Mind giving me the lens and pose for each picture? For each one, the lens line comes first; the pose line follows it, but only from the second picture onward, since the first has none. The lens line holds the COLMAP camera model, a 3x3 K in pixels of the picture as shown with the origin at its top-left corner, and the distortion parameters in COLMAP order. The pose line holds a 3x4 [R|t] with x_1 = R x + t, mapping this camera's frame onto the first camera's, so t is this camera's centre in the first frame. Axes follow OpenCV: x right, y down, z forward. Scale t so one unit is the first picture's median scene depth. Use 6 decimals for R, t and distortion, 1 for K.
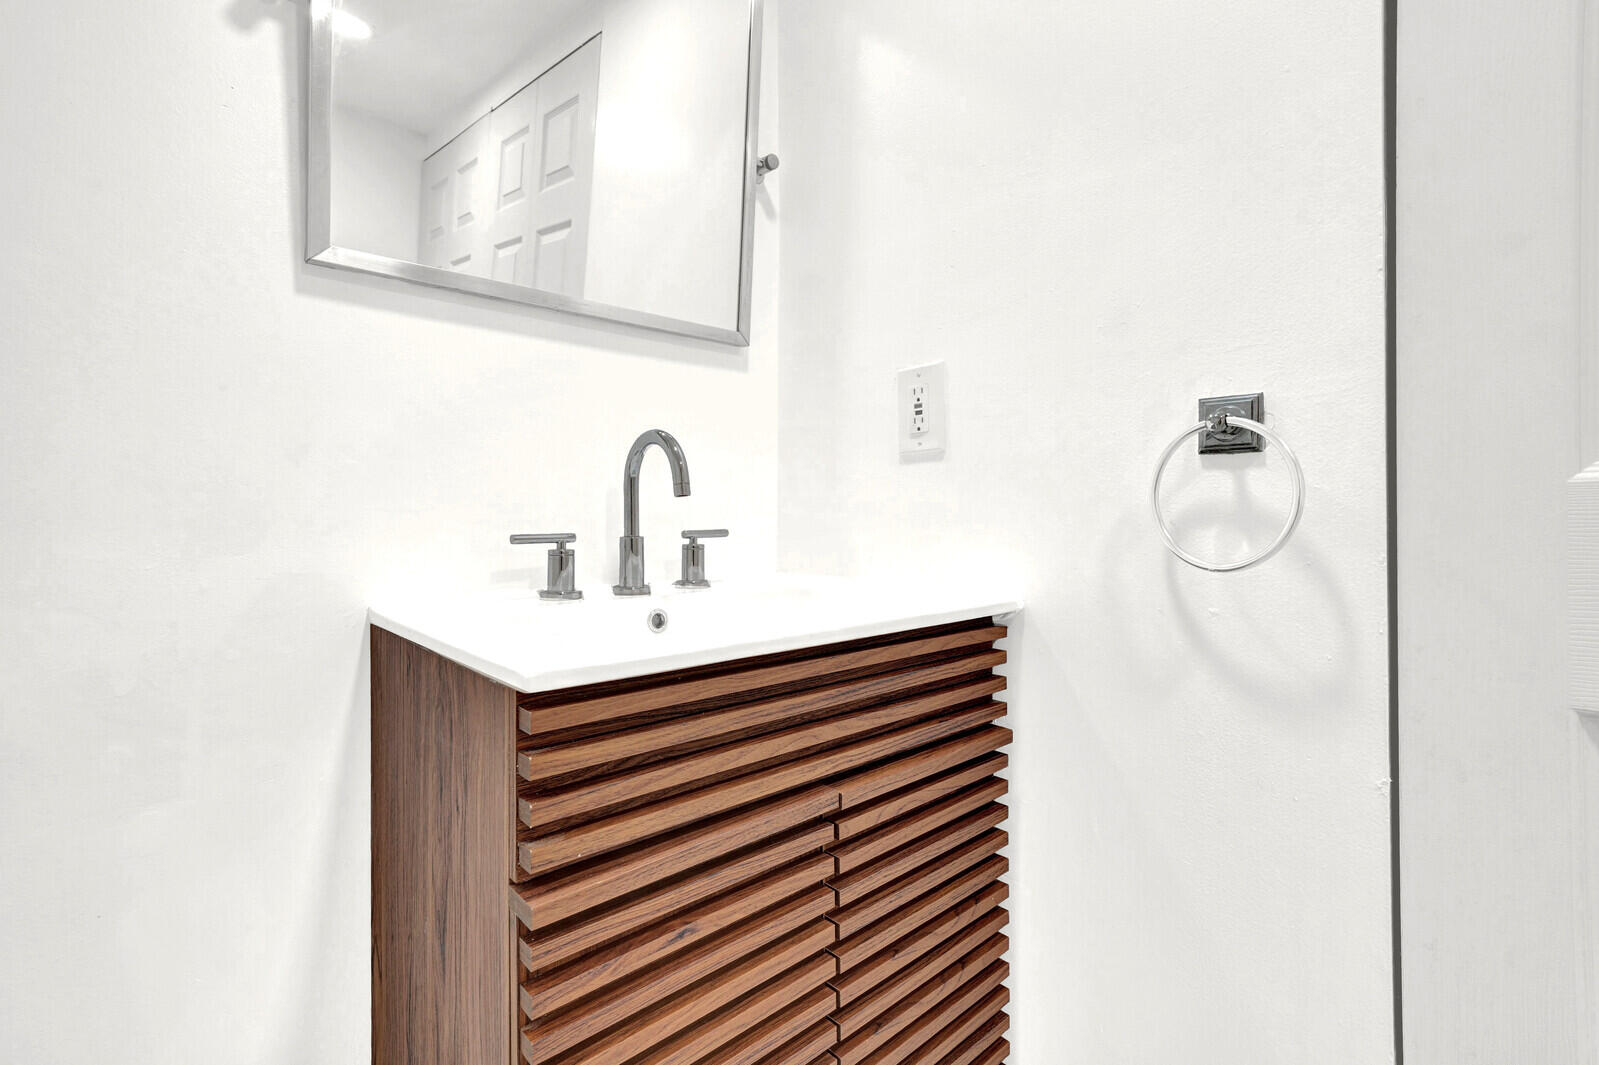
lens RADIAL K [[725.6, 0, 806.7], [0, 725.6, 510.3], [0, 0, 1]] dist [0.000504, 0.000129]
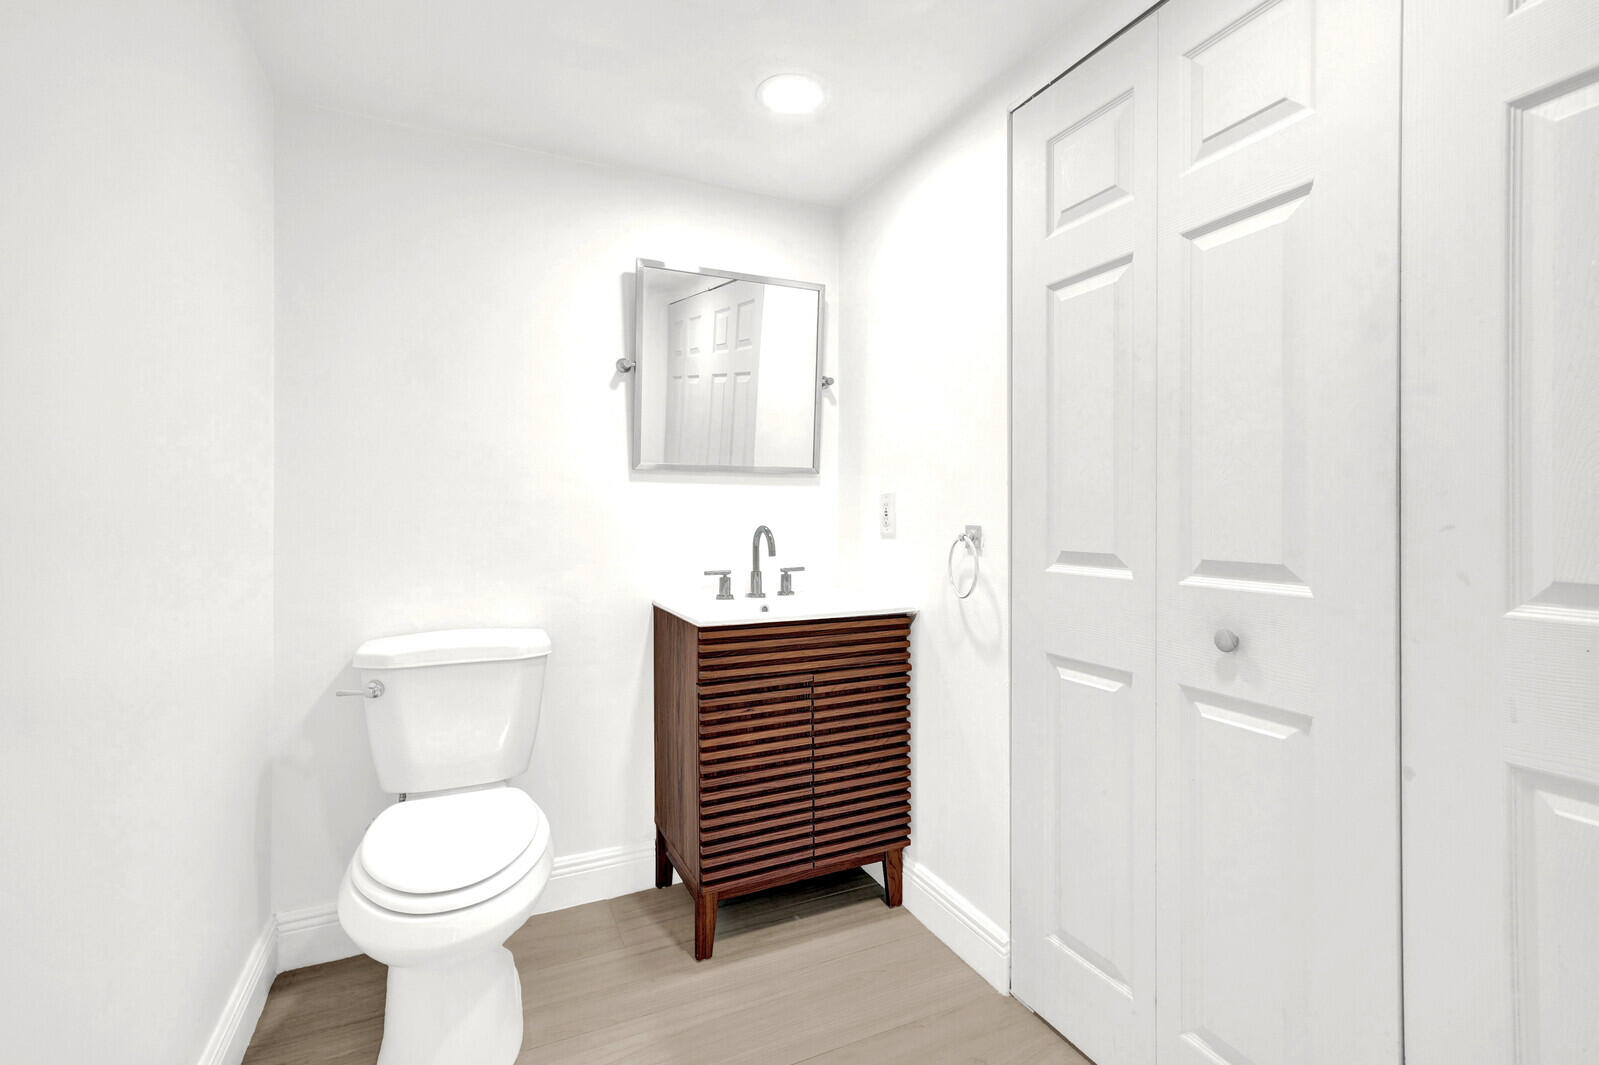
lens RADIAL K [[712.1, 0, 793.9], [0, 712.1, 523.0], [0, 0, 1]] dist [0.017692, 0.000564]
pose [[0.950035, 0.003243, -0.312126, 0.581537], [0.000829, 0.999916, 0.012914, -0.148121], [0.312142, -0.012528, 0.949953, -1.098584]]
